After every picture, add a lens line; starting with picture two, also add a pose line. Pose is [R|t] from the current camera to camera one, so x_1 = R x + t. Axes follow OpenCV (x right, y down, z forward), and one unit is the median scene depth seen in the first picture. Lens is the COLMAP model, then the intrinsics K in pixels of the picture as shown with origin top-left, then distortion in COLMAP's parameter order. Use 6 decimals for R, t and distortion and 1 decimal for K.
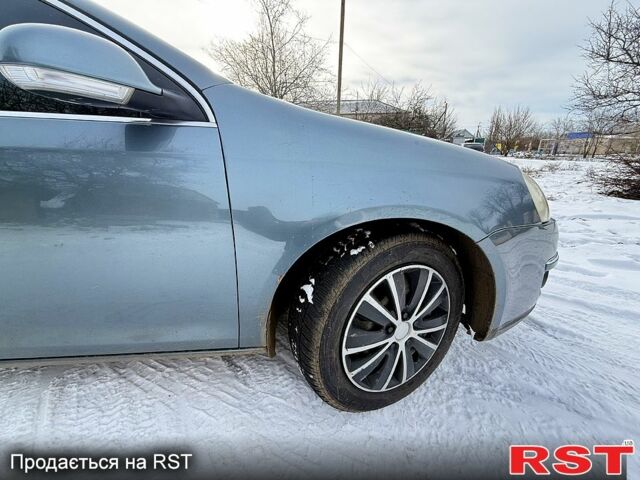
lens RADIAL K [[257.4, 0, 319.5], [0, 257.4, 239.6], [0, 0, 1]] dist [-0.000271, 0.000462]
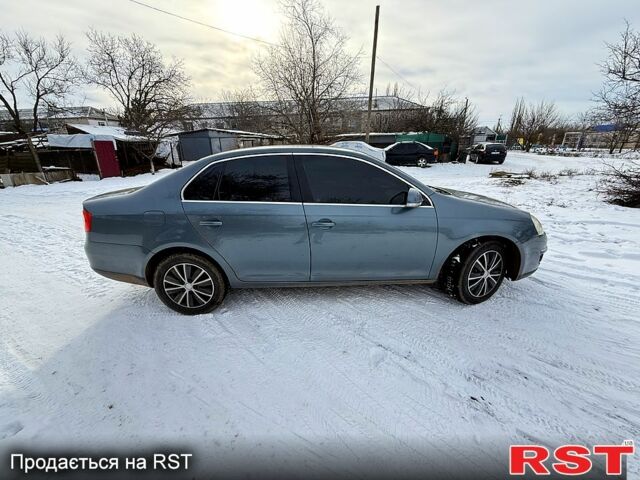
lens RADIAL K [[257.4, 0, 320.6], [0, 257.4, 242.1], [0, 0, 1]] dist [-0.000271, 0.000462]
pose [[0.998922, 0.003723, -0.046280, -0.144357], [-0.002530, 0.999664, 0.025793, -0.006569], [0.046361, -0.025648, 0.998595, -0.200113]]
